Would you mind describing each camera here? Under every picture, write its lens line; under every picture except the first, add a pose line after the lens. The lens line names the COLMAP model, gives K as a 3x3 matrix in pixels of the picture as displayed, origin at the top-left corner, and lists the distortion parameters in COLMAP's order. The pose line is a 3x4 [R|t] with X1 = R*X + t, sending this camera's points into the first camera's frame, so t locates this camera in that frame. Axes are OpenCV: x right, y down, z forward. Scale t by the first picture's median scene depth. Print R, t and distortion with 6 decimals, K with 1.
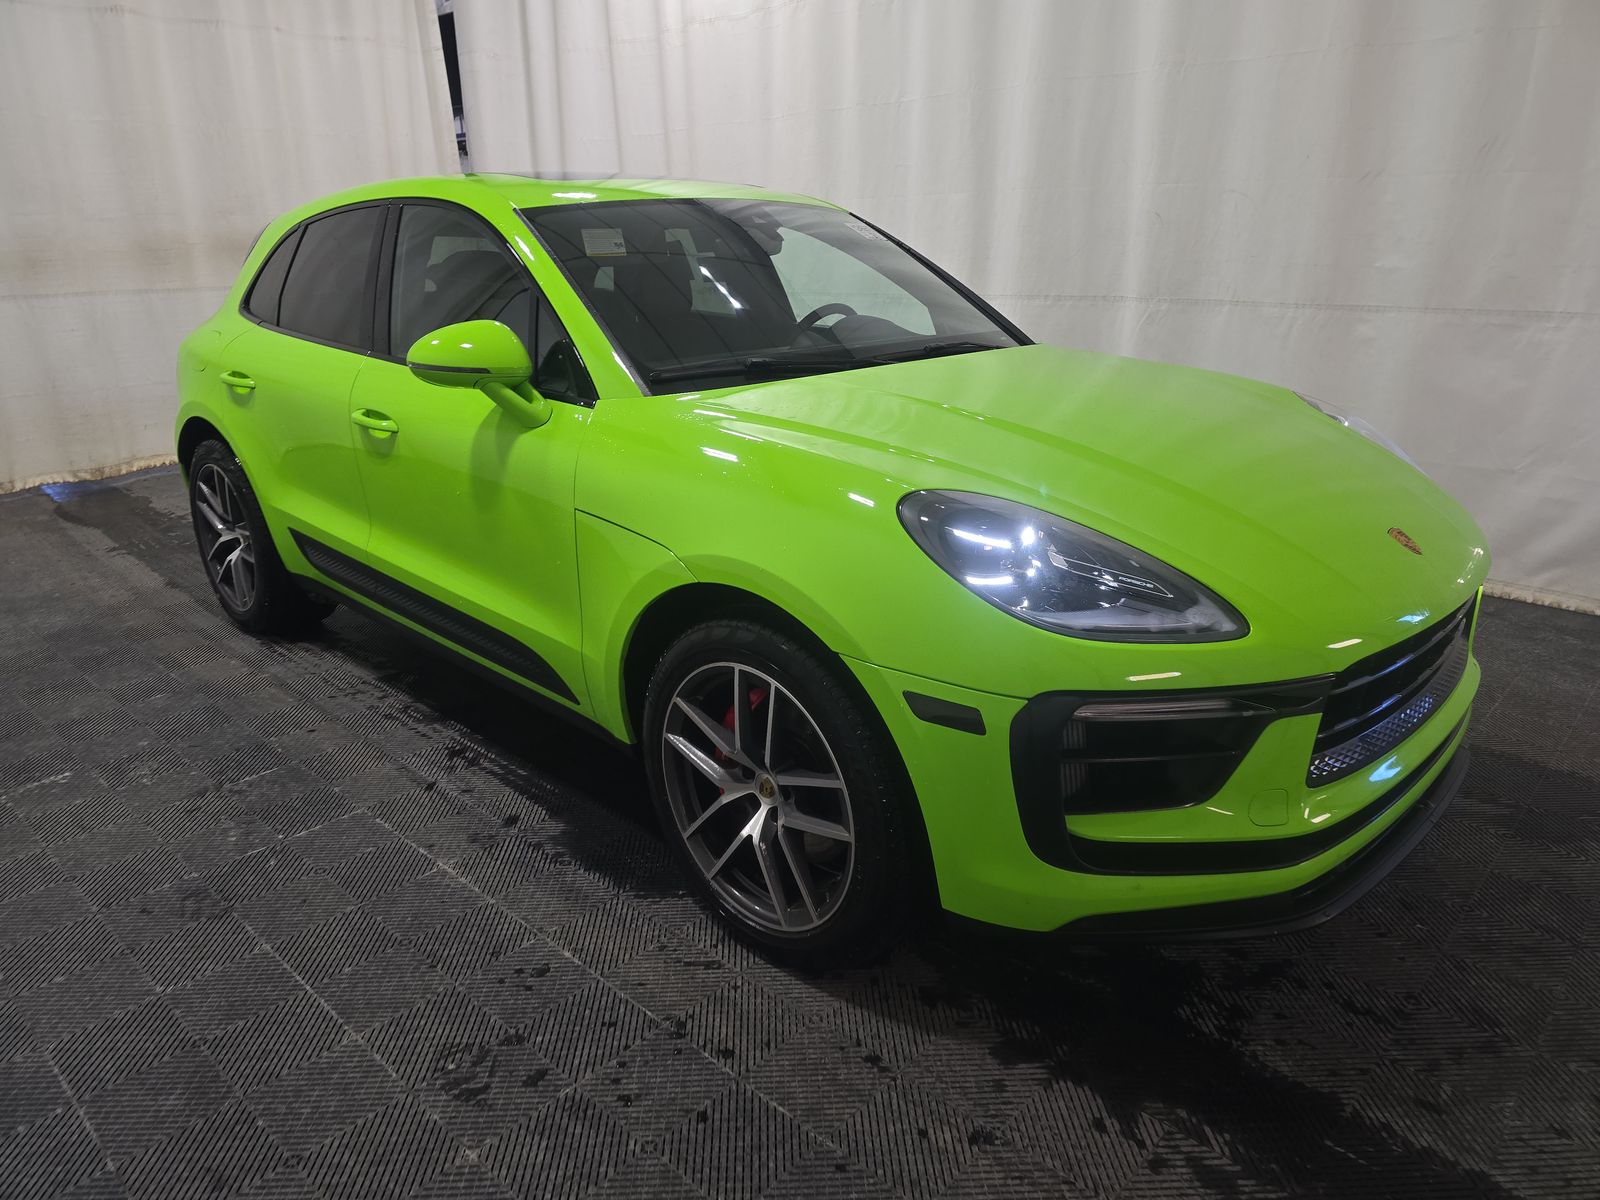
lens RADIAL K [[1087.5, 0, 806.3], [0, 1087.5, 598.1], [0, 0, 1]] dist [0.044868, -0.039262]
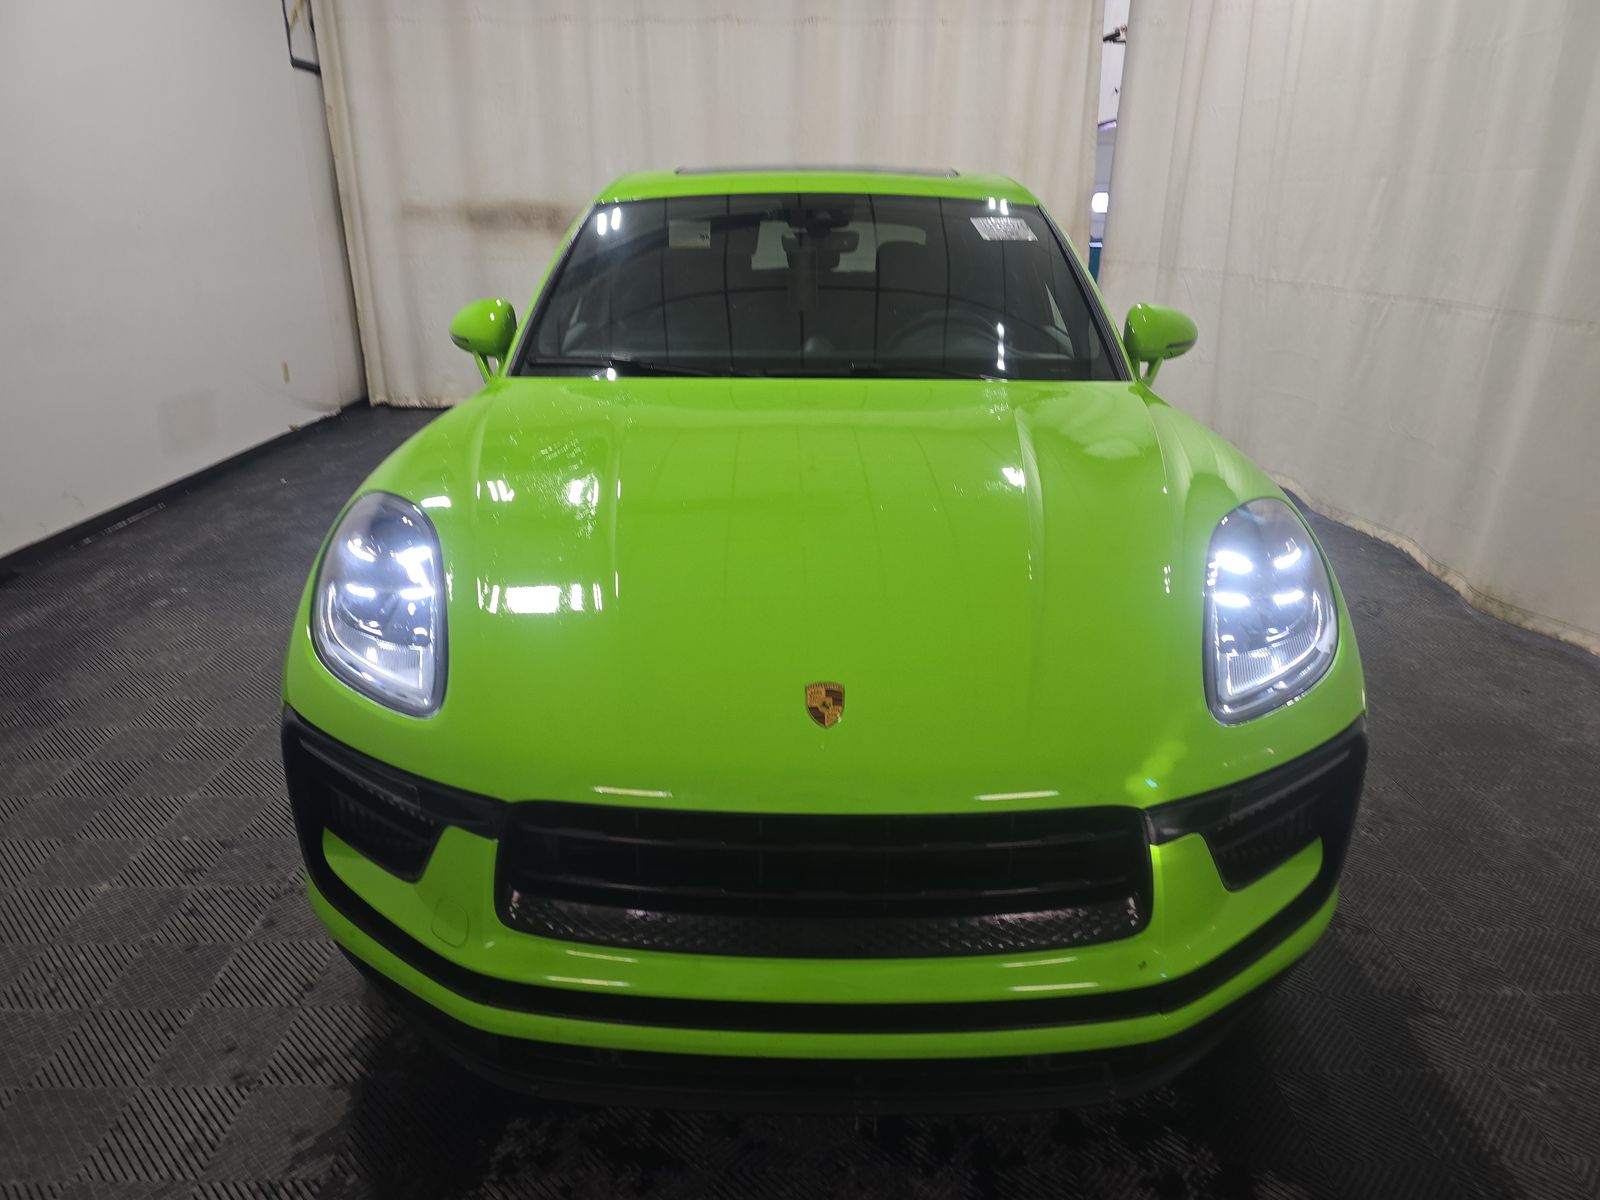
lens RADIAL K [[1087.5, 0, 802.8], [0, 1087.5, 602.6], [0, 0, 1]] dist [0.044868, -0.039262]
pose [[0.695149, 0.260325, -0.670073, 1.009247], [-0.238876, 0.962809, 0.126239, -0.205976], [0.678016, 0.072310, 0.731482, 0.474167]]
